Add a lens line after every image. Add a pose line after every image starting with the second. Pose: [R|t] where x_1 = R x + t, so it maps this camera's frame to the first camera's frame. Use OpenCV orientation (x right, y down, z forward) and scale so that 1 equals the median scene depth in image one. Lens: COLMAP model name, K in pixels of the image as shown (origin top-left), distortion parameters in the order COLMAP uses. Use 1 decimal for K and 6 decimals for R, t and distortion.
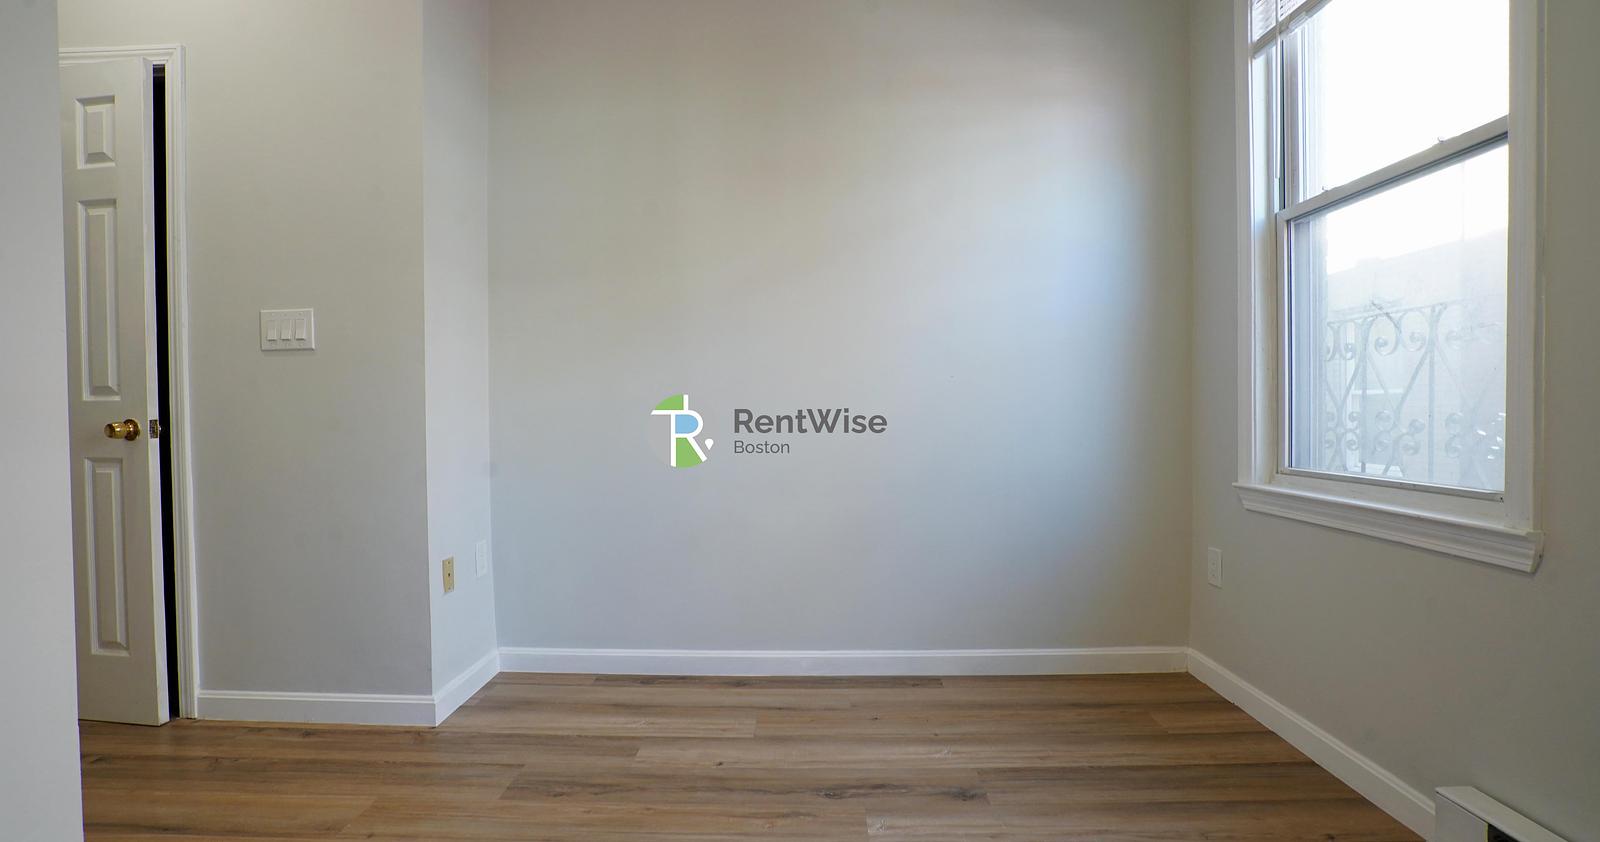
lens RADIAL K [[751.8, 0, 788.9], [0, 751.8, 422.1], [0, 0, 1]] dist [-0.073714, 0.035704]
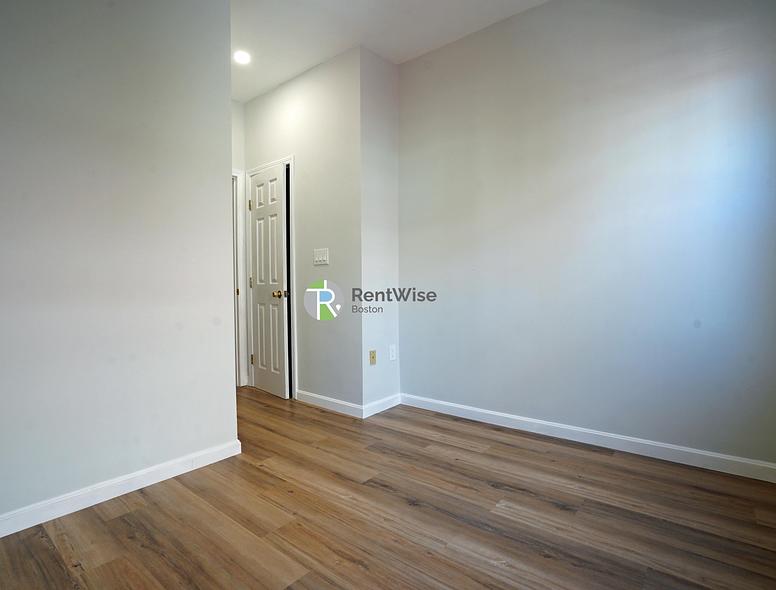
lens RADIAL K [[422.9, 0, 388.0], [0, 422.9, 295.0], [0, 0, 1]] dist [-0.062876, 0.024366]
pose [[0.787049, 0.015945, -0.616684, 0.439086], [-0.007654, 0.999841, 0.016083, -0.016757], [0.616842, -0.007938, 0.787047, -0.038144]]
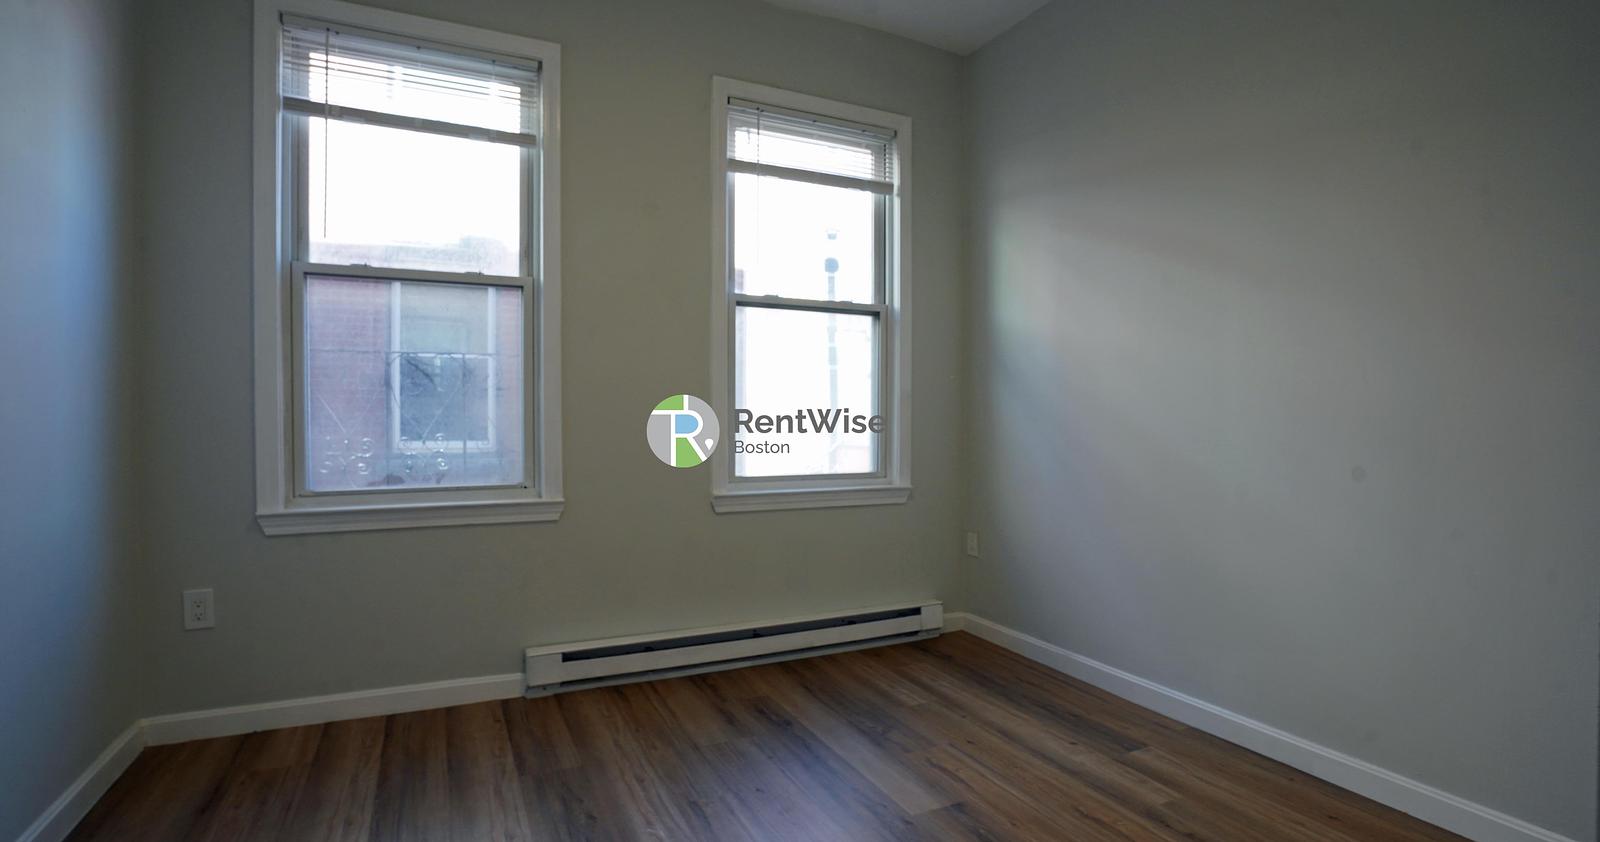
lens RADIAL K [[751.8, 0, 788.9], [0, 751.8, 422.1], [0, 0, 1]] dist [-0.073714, 0.035704]
pose [[-0.466413, 0.001904, 0.884565, -0.679620], [0.017403, 0.999824, 0.007024, -0.039409], [-0.884396, 0.018670, -0.466364, 0.882671]]
